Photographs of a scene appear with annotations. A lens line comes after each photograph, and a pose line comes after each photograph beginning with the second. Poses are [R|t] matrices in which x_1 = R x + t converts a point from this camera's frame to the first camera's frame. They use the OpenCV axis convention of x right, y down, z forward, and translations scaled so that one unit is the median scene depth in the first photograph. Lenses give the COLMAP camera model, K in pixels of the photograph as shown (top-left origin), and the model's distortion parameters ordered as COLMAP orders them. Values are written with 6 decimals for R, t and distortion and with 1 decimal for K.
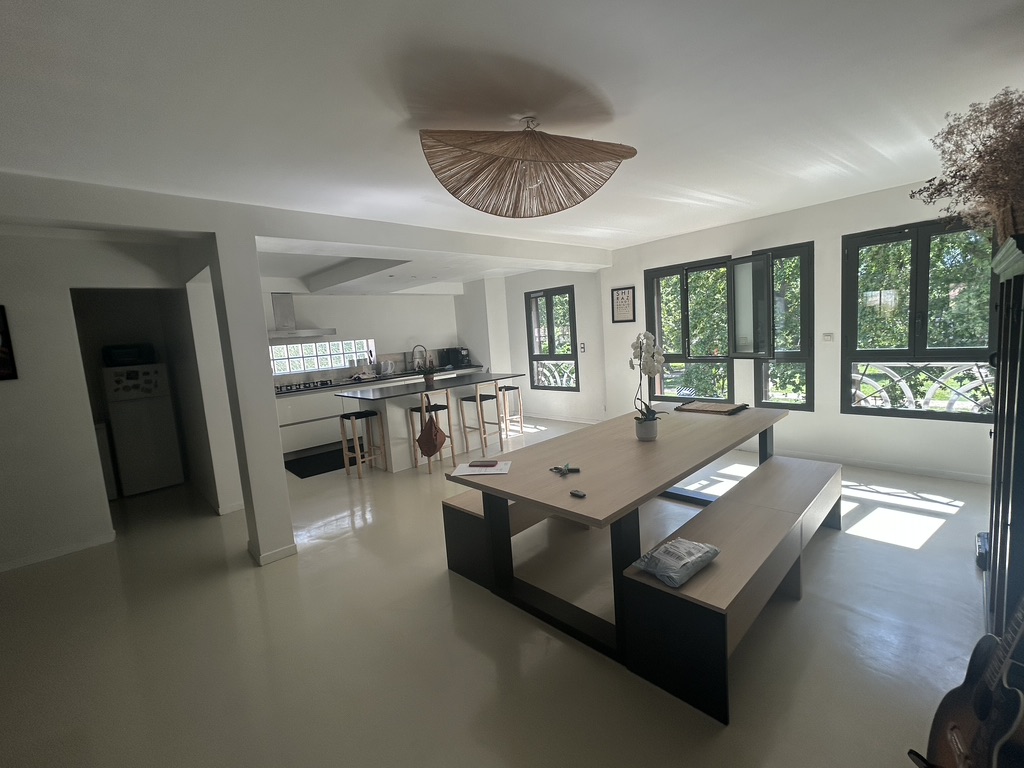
lens RADIAL K [[444.4, 0, 511.5], [0, 444.4, 381.9], [0, 0, 1]] dist [0.000277, -0.000533]
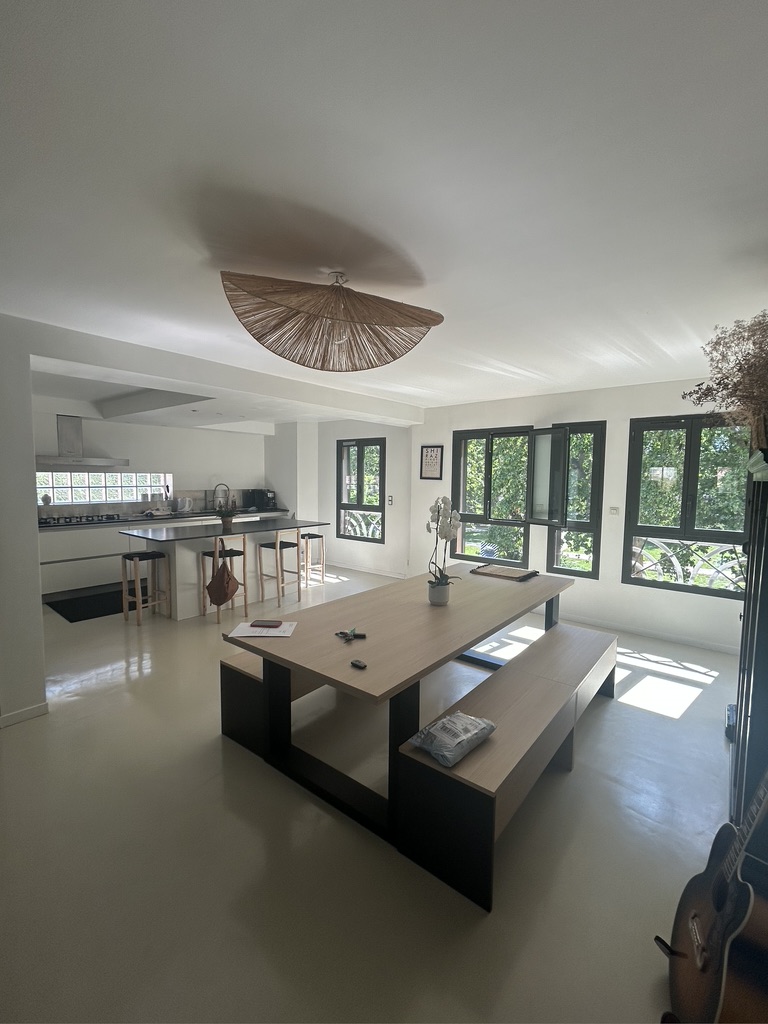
lens RADIAL K [[444.4, 0, 385.4], [0, 444.4, 511.4], [0, 0, 1]] dist [0.000277, -0.000533]
pose [[0.987994, 0.073690, 0.135783, 0.019648], [-0.068962, 0.996848, -0.039212, -0.016171], [-0.138244, 0.029377, 0.989962, 0.013212]]
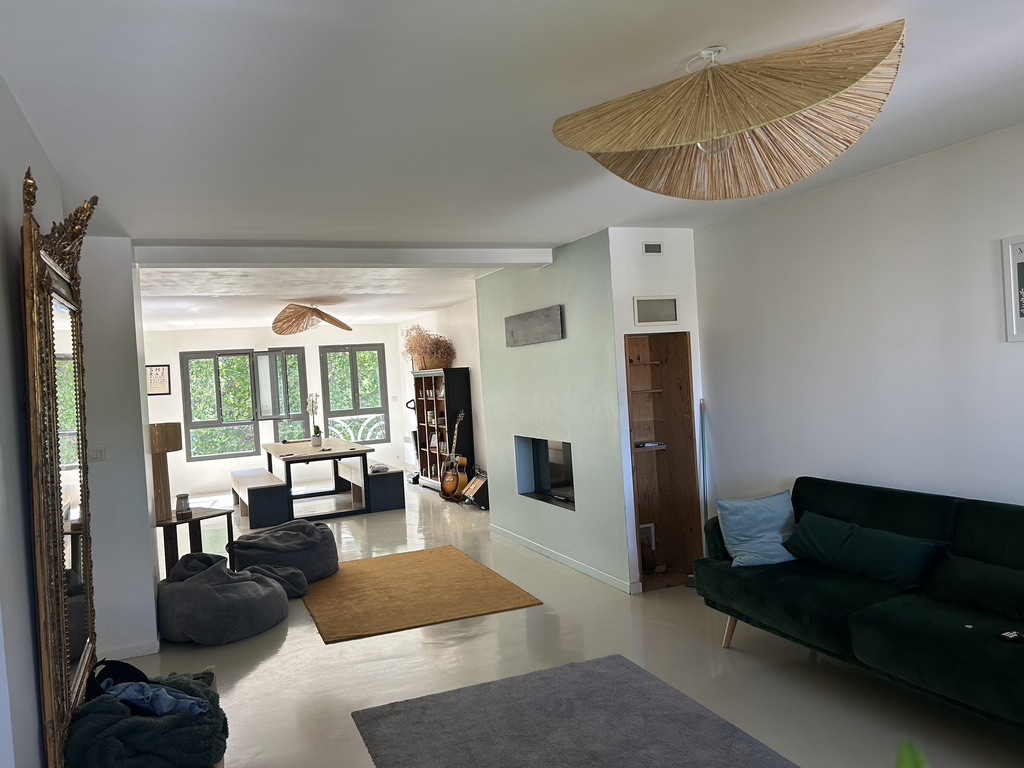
lens RADIAL K [[770.6, 0, 506.3], [0, 770.6, 382.3], [0, 0, 1]] dist [0.051960, -0.059532]
pose [[0.362404, 0.036455, 0.931308, -1.437378], [0.135983, 0.986474, -0.091530, 0.151455], [-0.922048, 0.159813, 0.352545, -0.575791]]
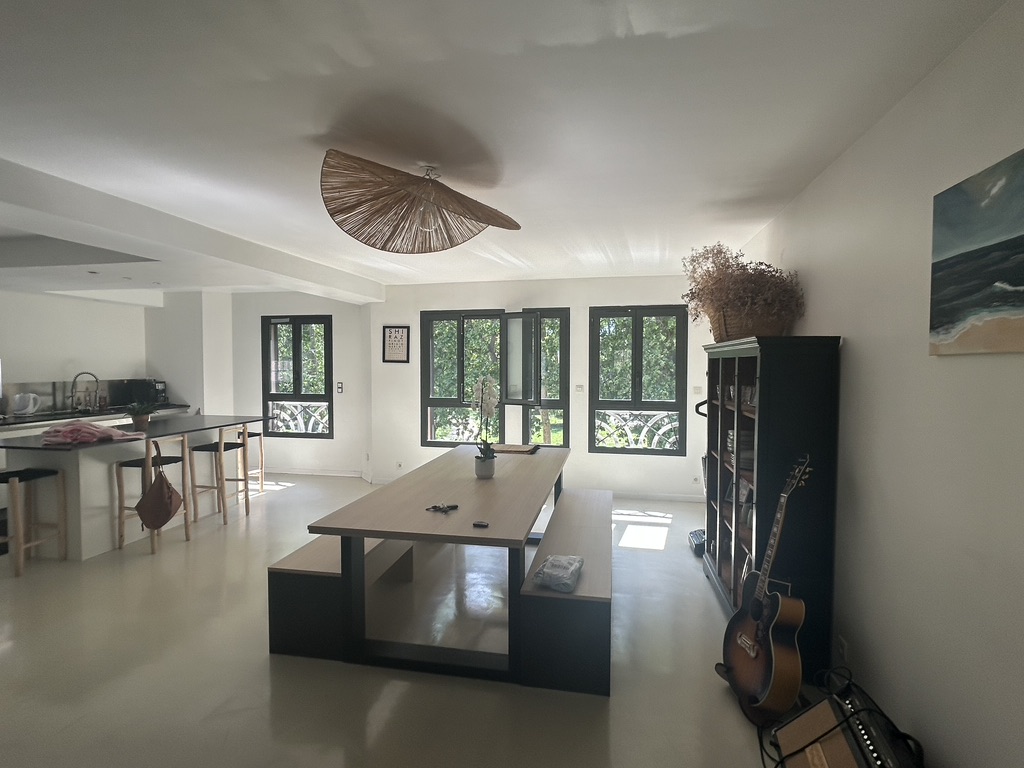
lens RADIAL K [[523.0, 0, 509.8], [0, 523.0, 382.6], [0, 0, 1]] dist [-0.001574, 0.001130]
pose [[0.820840, 0.052598, 0.568731, -0.198049], [0.000974, 0.995620, -0.093484, 0.012091], [-0.571157, 0.077289, 0.817194, -0.032536]]
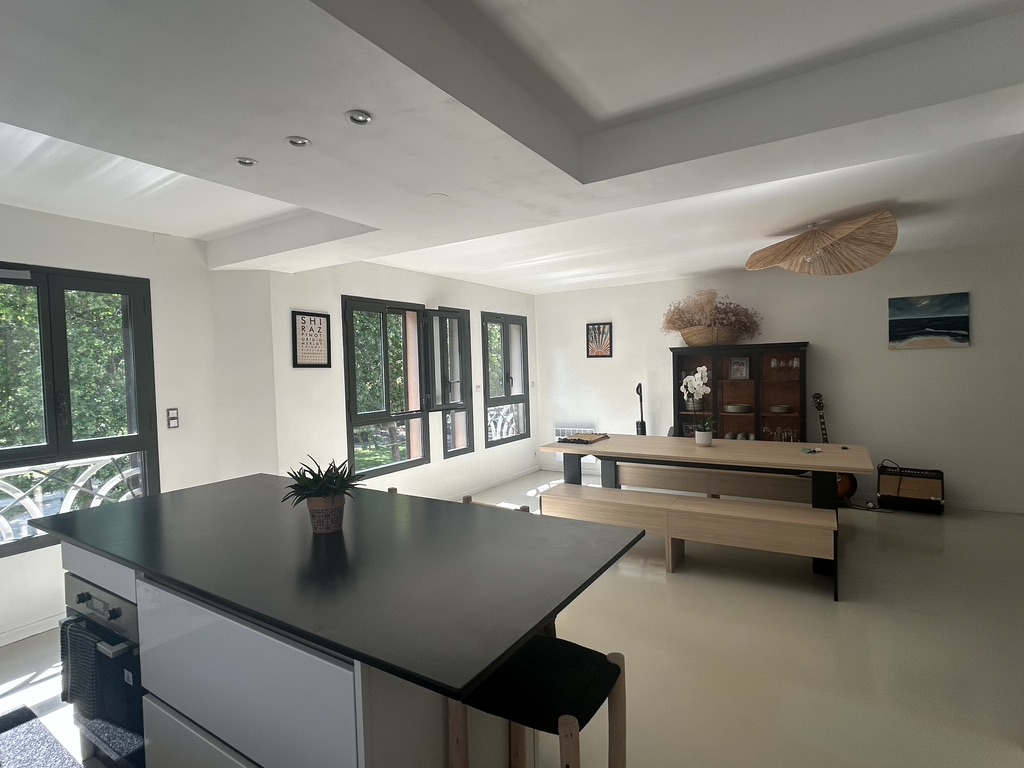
lens RADIAL K [[522.8, 0, 512.0], [0, 522.8, 384.0], [0, 0, 1]] dist [-0.000605, -0.000613]
pose [[-0.242913, 0.045461, 0.968982, -0.602293], [0.151266, 0.988457, -0.008454, -0.071985], [-0.958182, 0.144521, -0.246986, 1.053407]]
